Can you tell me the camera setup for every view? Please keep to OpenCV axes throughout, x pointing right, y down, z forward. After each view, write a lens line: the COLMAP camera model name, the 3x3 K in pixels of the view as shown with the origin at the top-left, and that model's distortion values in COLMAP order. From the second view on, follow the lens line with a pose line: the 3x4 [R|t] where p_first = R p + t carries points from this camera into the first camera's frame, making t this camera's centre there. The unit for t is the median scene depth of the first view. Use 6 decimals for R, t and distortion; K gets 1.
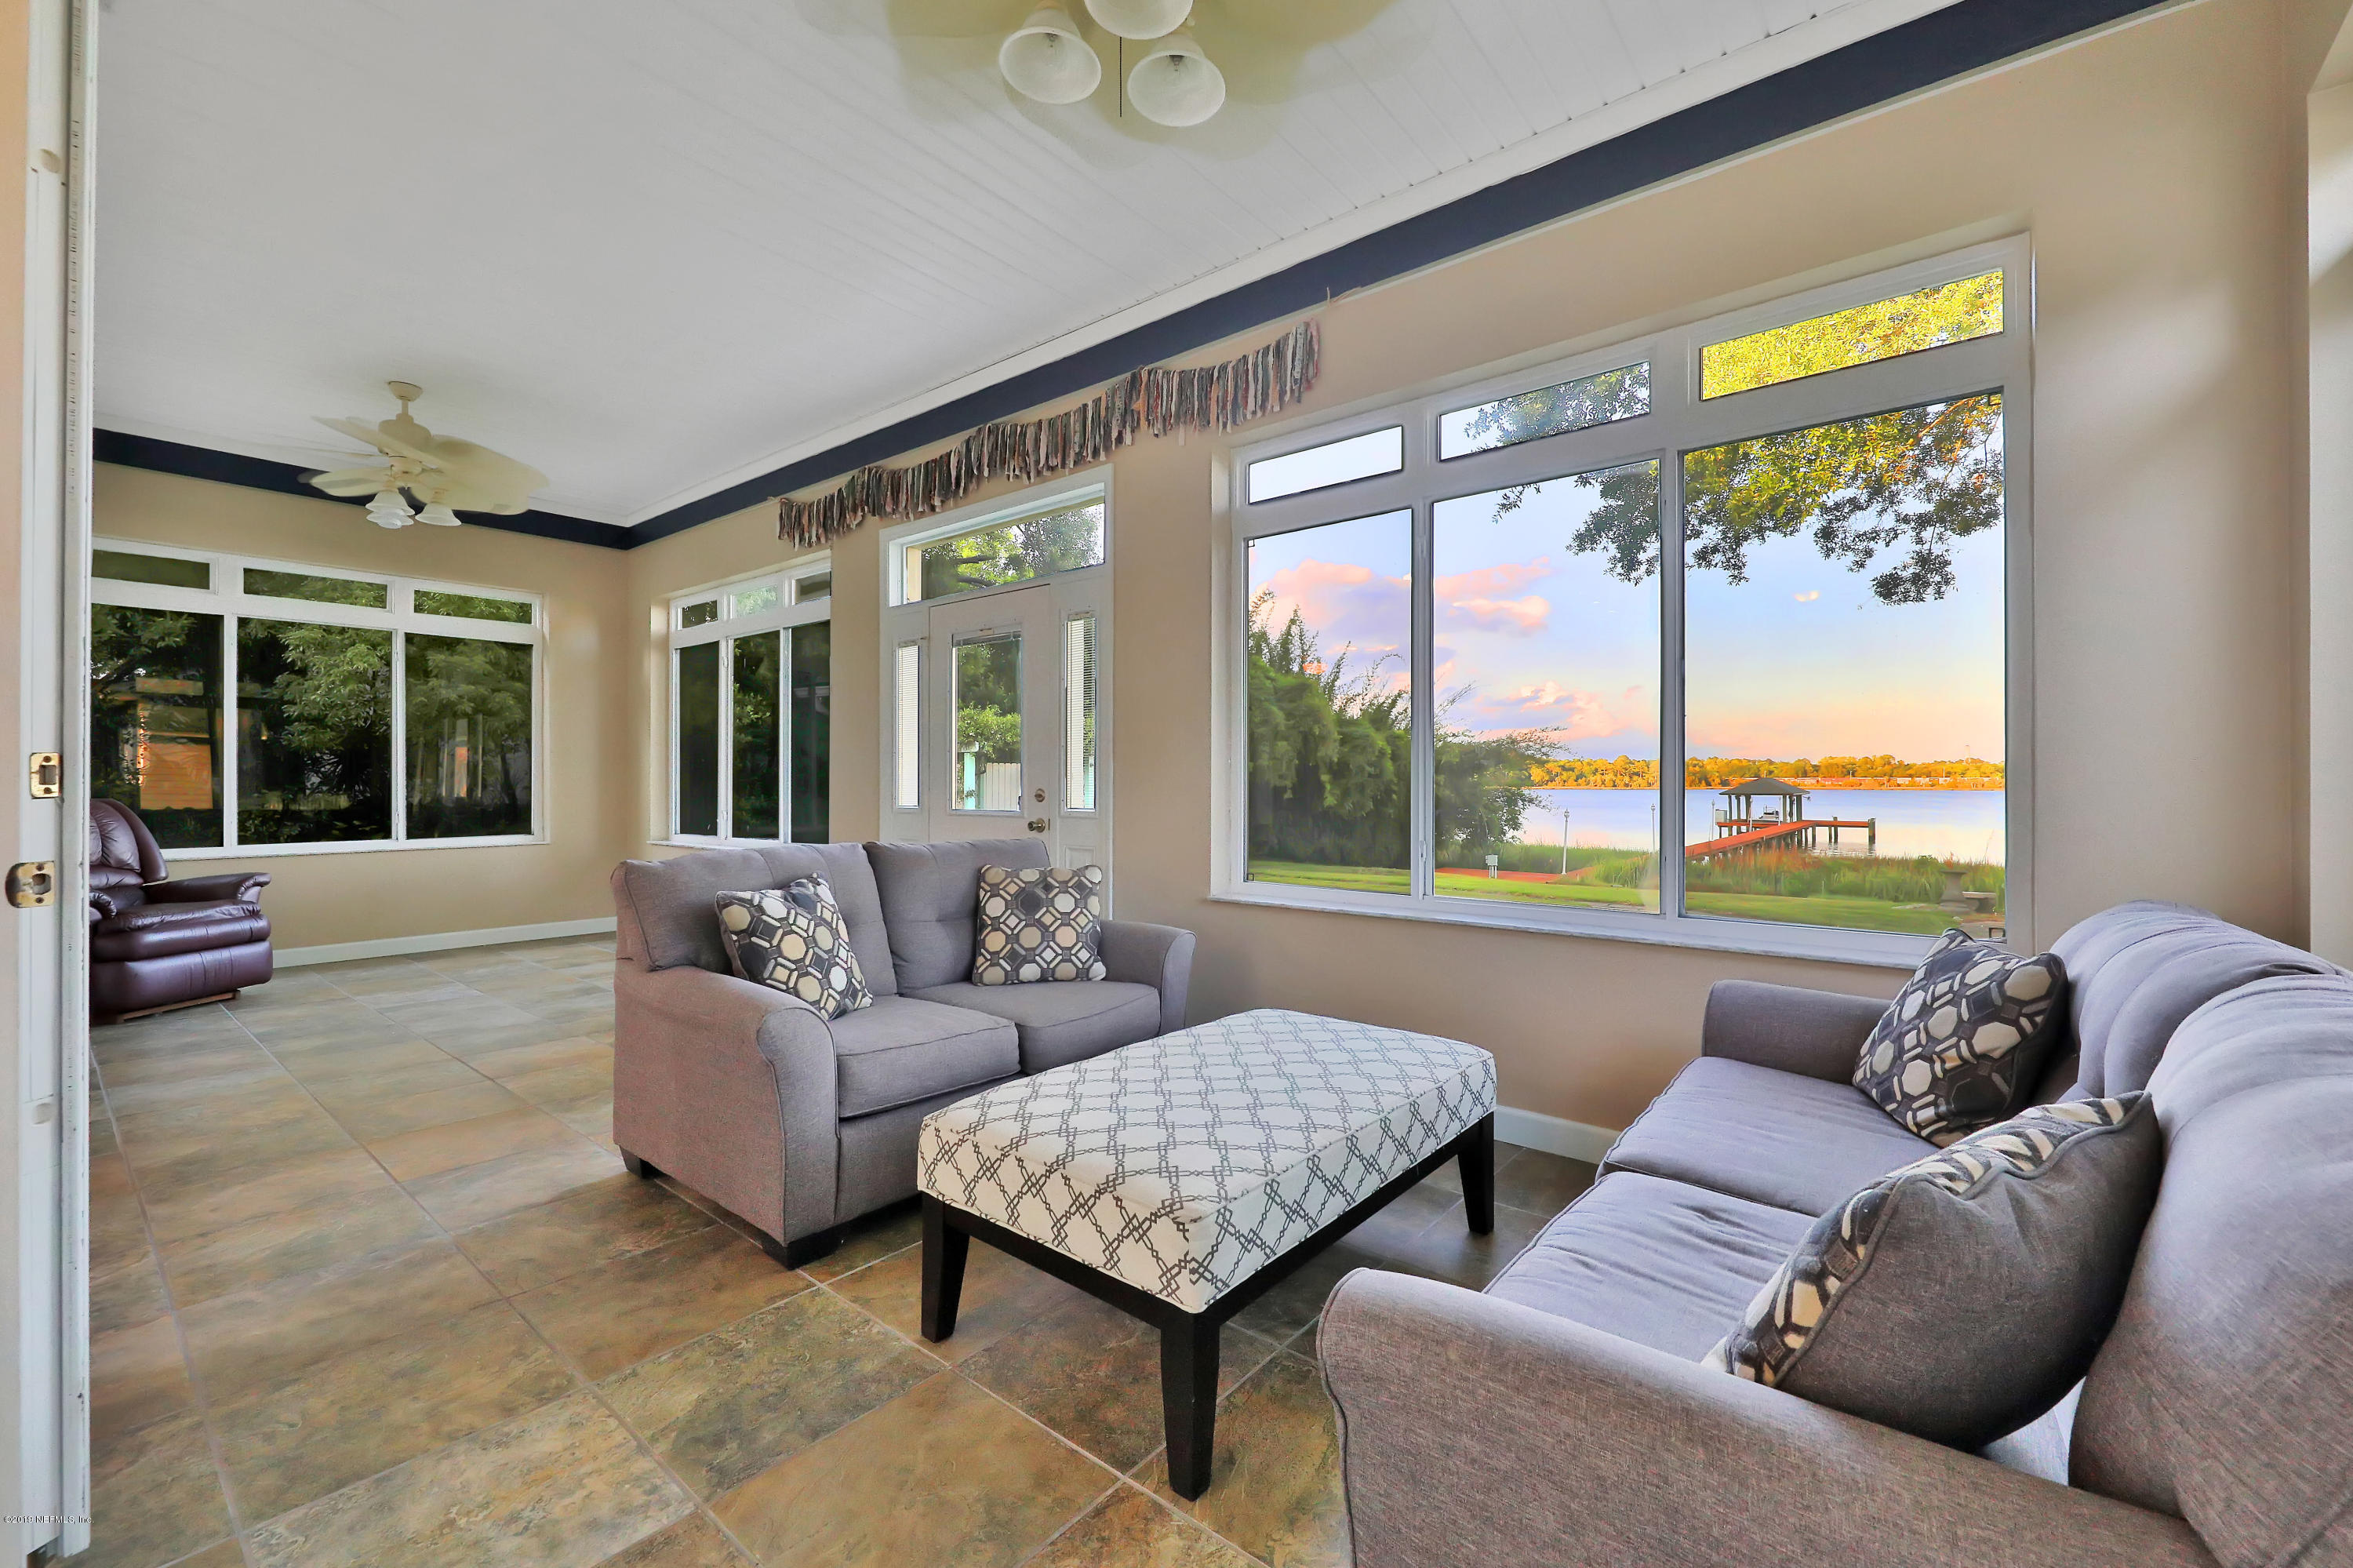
lens RADIAL K [[950.2, 0, 1179.1], [0, 950.2, 787.9], [0, 0, 1]] dist [0.003237, -0.000099]
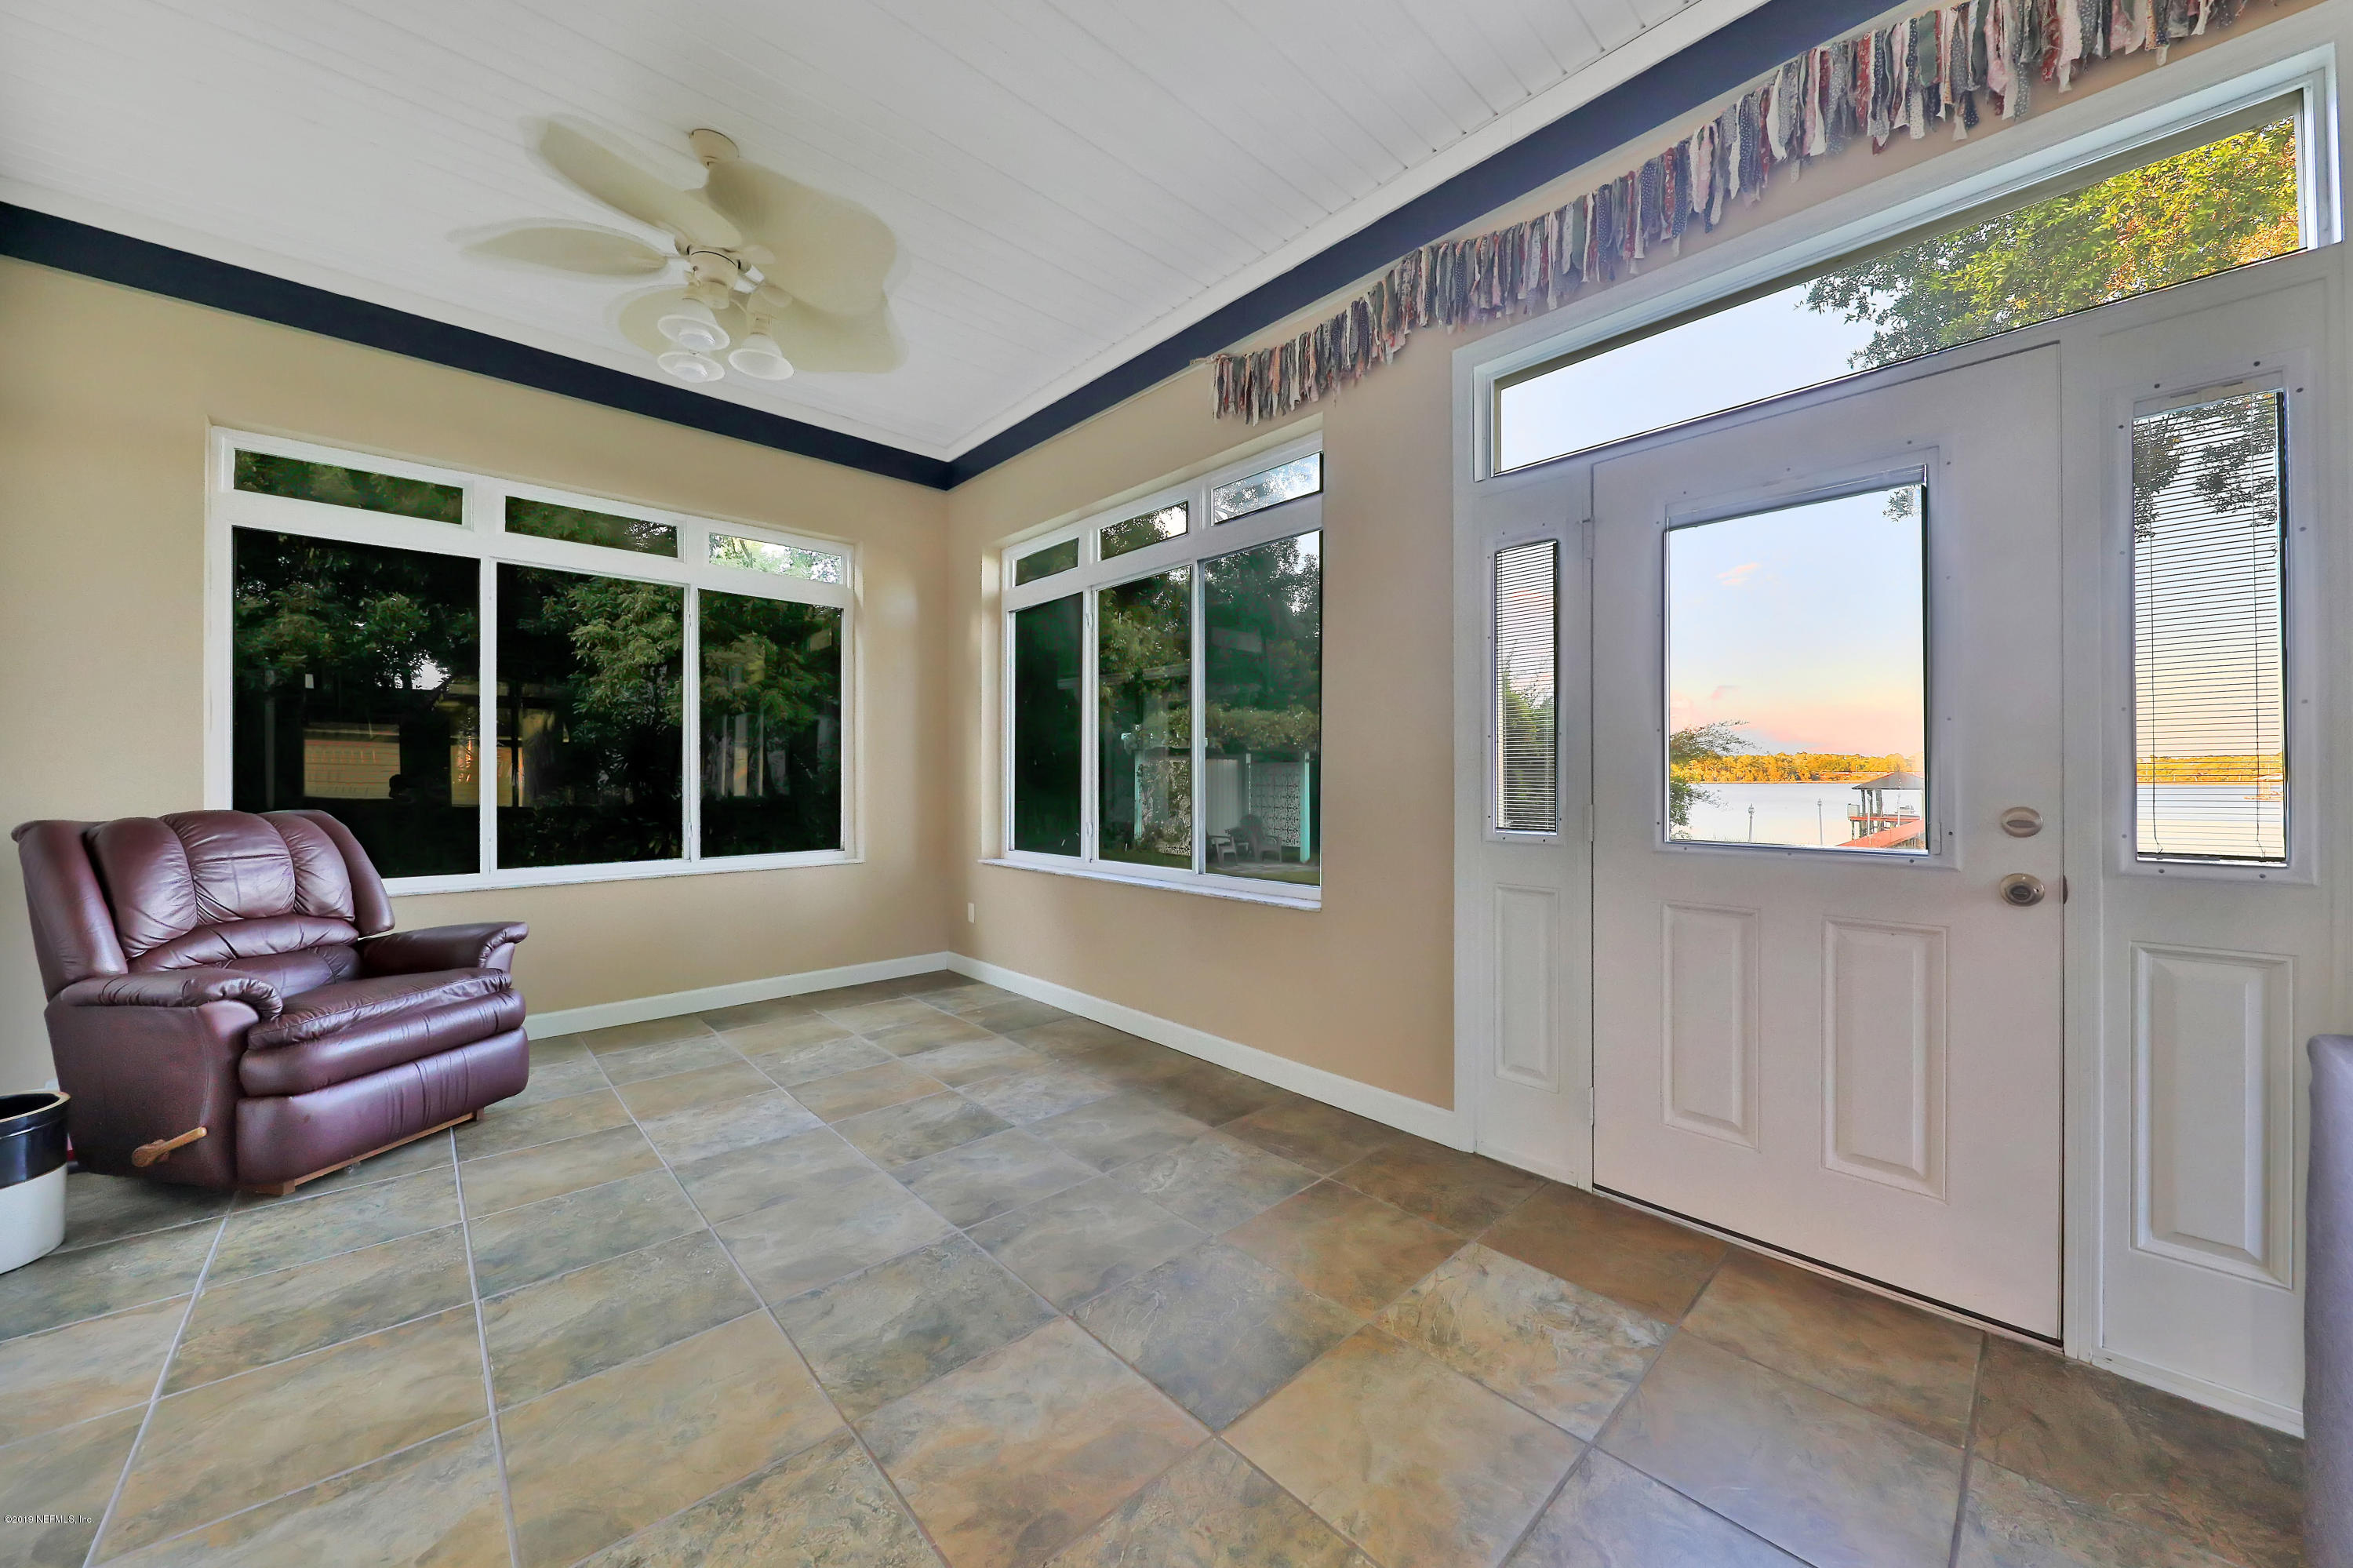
lens RADIAL K [[814.4, 0, 1168.9], [0, 814.4, 784.3], [0, 0, 1]] dist [0.002175, 0.000109]
pose [[0.990780, 0.000325, -0.135481, -0.363001], [0.000066, 0.999996, 0.002876, -0.007800], [0.135482, -0.002858, 0.990776, 0.417577]]
